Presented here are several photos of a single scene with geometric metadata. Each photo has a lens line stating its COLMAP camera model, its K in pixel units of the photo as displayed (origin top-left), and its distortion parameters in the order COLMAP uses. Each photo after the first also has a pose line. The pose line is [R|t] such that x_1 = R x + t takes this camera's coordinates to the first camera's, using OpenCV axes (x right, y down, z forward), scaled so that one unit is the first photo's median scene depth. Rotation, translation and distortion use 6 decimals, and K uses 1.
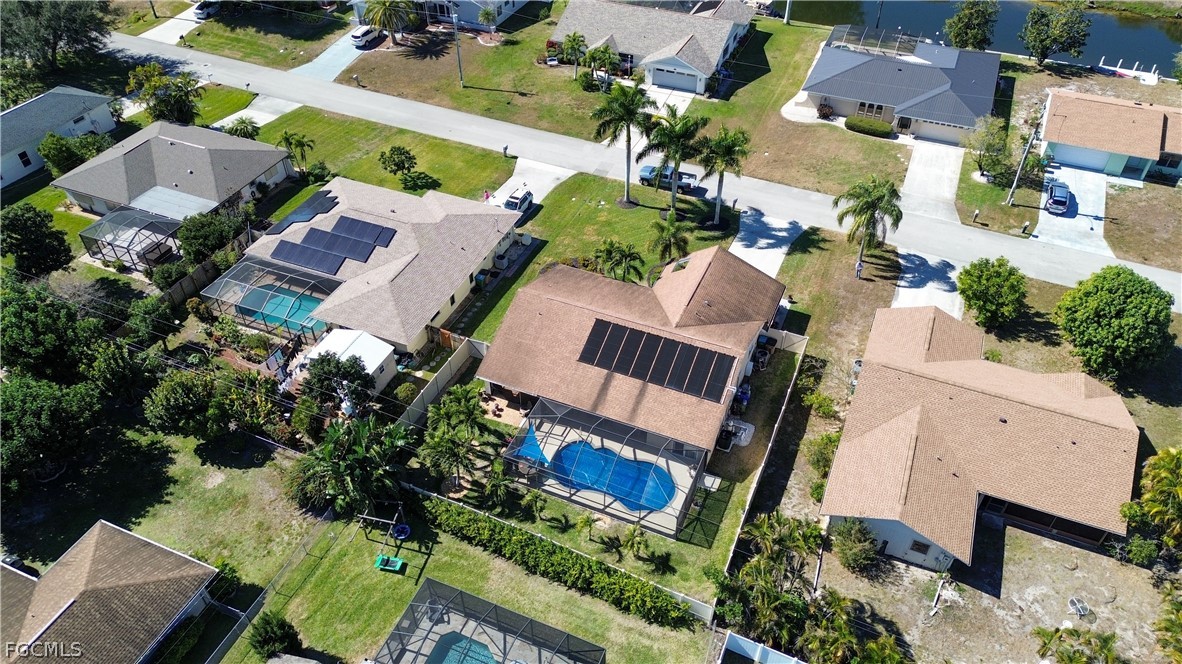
lens RADIAL K [[834.5, 0, 591.0], [0, 834.5, 332.0], [0, 0, 1]] dist [0.061669, -0.055020]
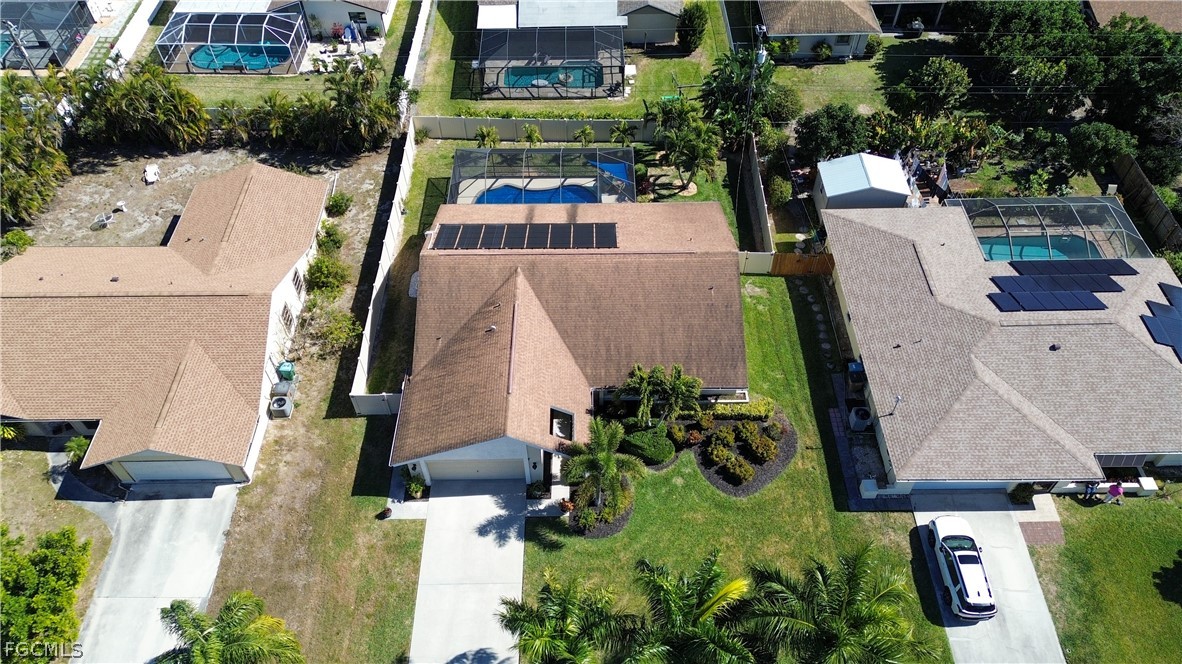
lens RADIAL K [[834.5, 0, 591.0], [0, 834.5, 332.0], [0, 0, 1]] dist [0.061669, -0.055020]
pose [[-0.915795, 0.312045, -0.252877, 0.237687], [-0.260529, 0.017663, 0.965304, -0.719368], [0.305685, 0.949903, 0.065121, 0.970670]]
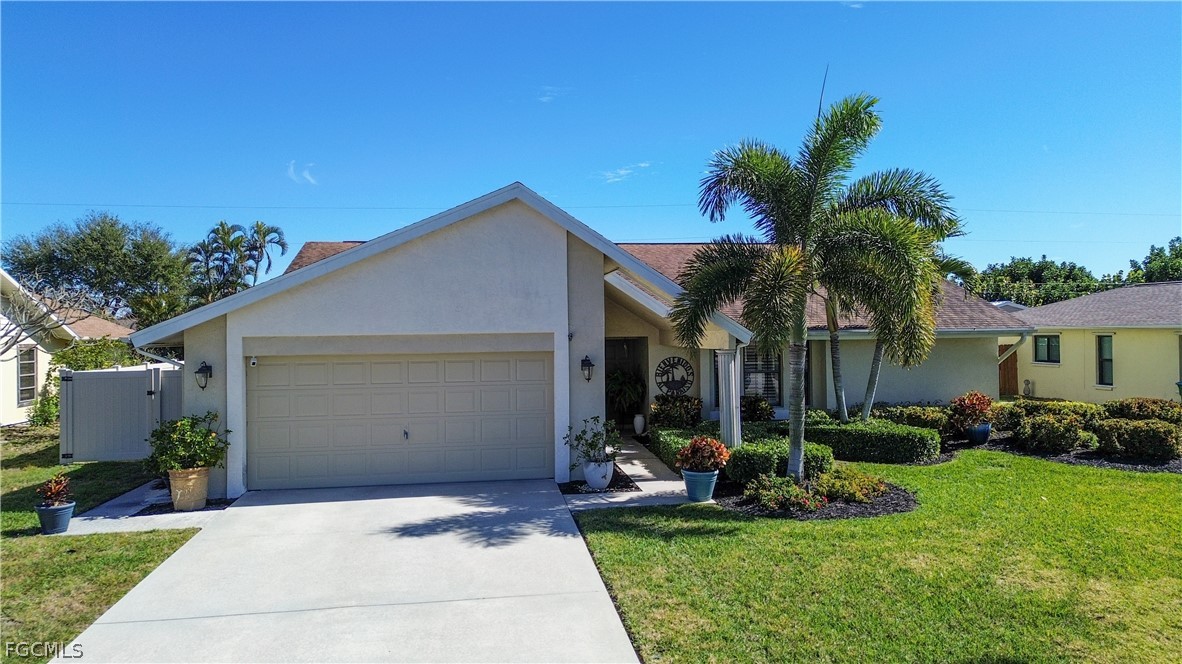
lens RADIAL K [[834.5, 0, 591.0], [0, 834.5, 332.0], [0, 0, 1]] dist [0.061669, -0.055020]
pose [[-0.853496, 0.006311, -0.521062, 0.257634], [-0.335120, 0.759077, 0.558119, -0.215224], [0.399048, 0.650970, -0.645754, 1.228464]]
